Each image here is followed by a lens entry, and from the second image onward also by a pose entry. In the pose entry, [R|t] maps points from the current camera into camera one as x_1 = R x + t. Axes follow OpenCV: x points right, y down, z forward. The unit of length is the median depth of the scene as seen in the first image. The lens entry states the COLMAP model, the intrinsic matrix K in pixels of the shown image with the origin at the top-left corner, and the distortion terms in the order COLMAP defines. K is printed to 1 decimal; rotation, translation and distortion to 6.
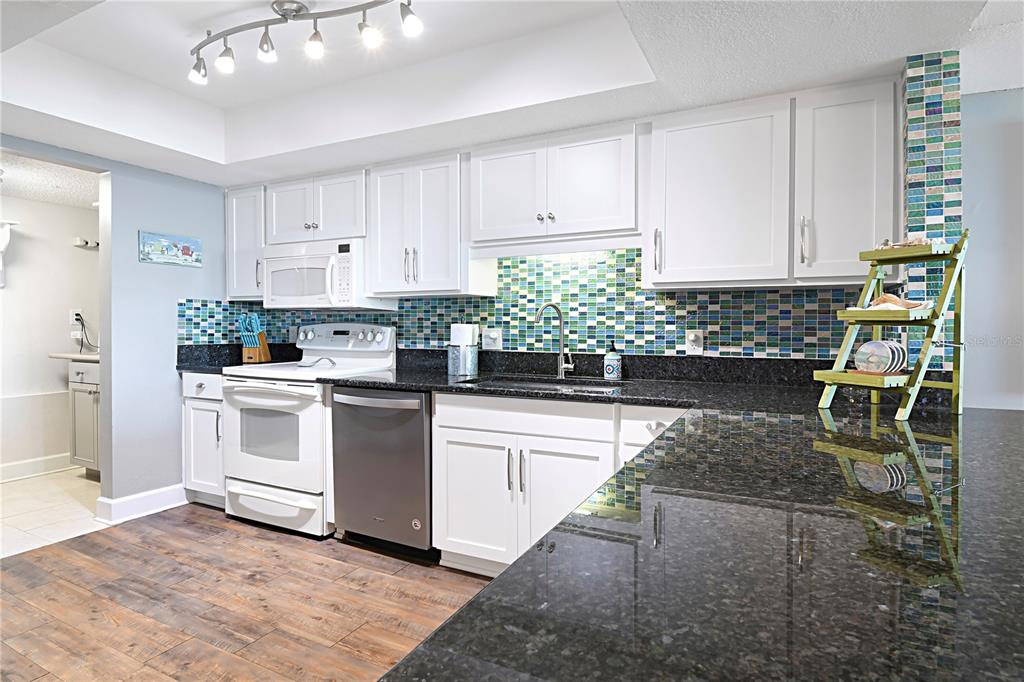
lens RADIAL K [[488.4, 0, 485.8], [0, 488.4, 327.4], [0, 0, 1]] dist [-0.000754, -0.000433]
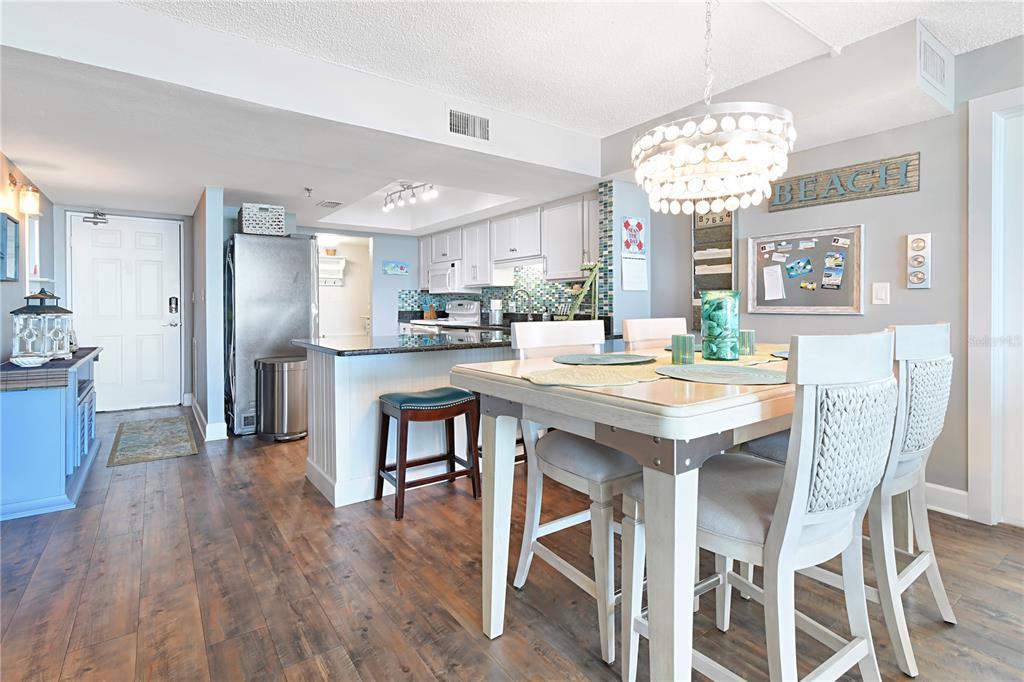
lens RADIAL K [[479.3, 0, 509.7], [0, 479.3, 308.0], [0, 0, 1]] dist [0.000249, 0.000067]
pose [[0.875932, -0.001534, -0.482433, 0.984940], [0.001306, 0.999999, -0.000809, 0.029845], [0.482433, 0.000079, 0.875933, -0.759335]]
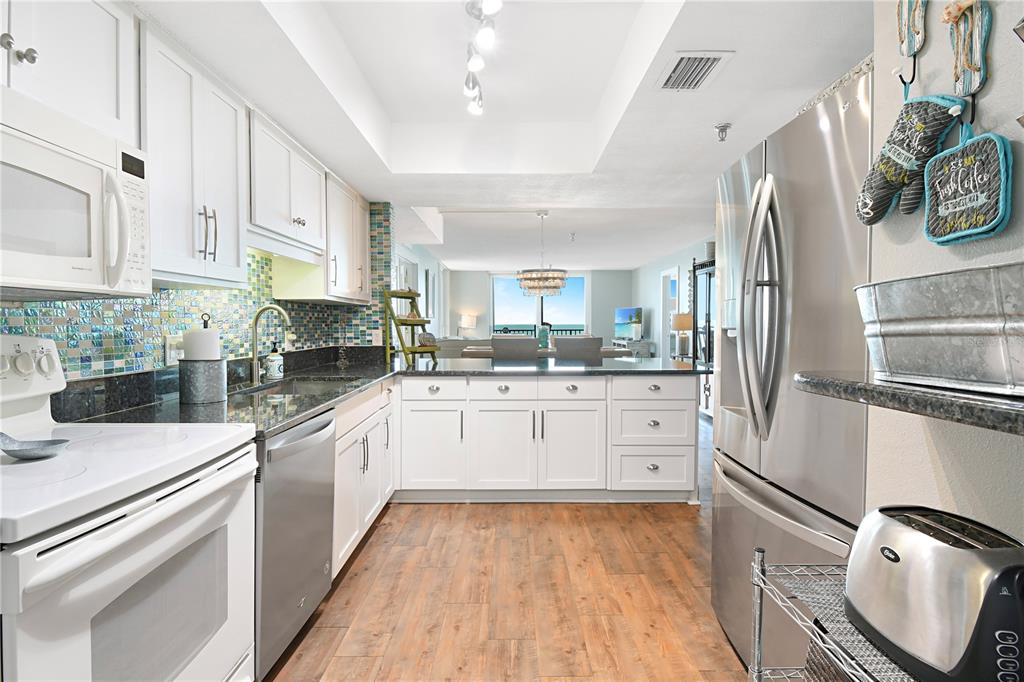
lens RADIAL K [[514.5, 0, 512.0], [0, 514.5, 341.0], [0, 0, 1]] dist [0.000787, 0.000382]
pose [[-0.424536, -0.032280, 0.904836, -0.886448], [0.011407, 0.999094, 0.040995, -0.014584], [-0.905339, 0.027725, -0.423783, 0.895831]]
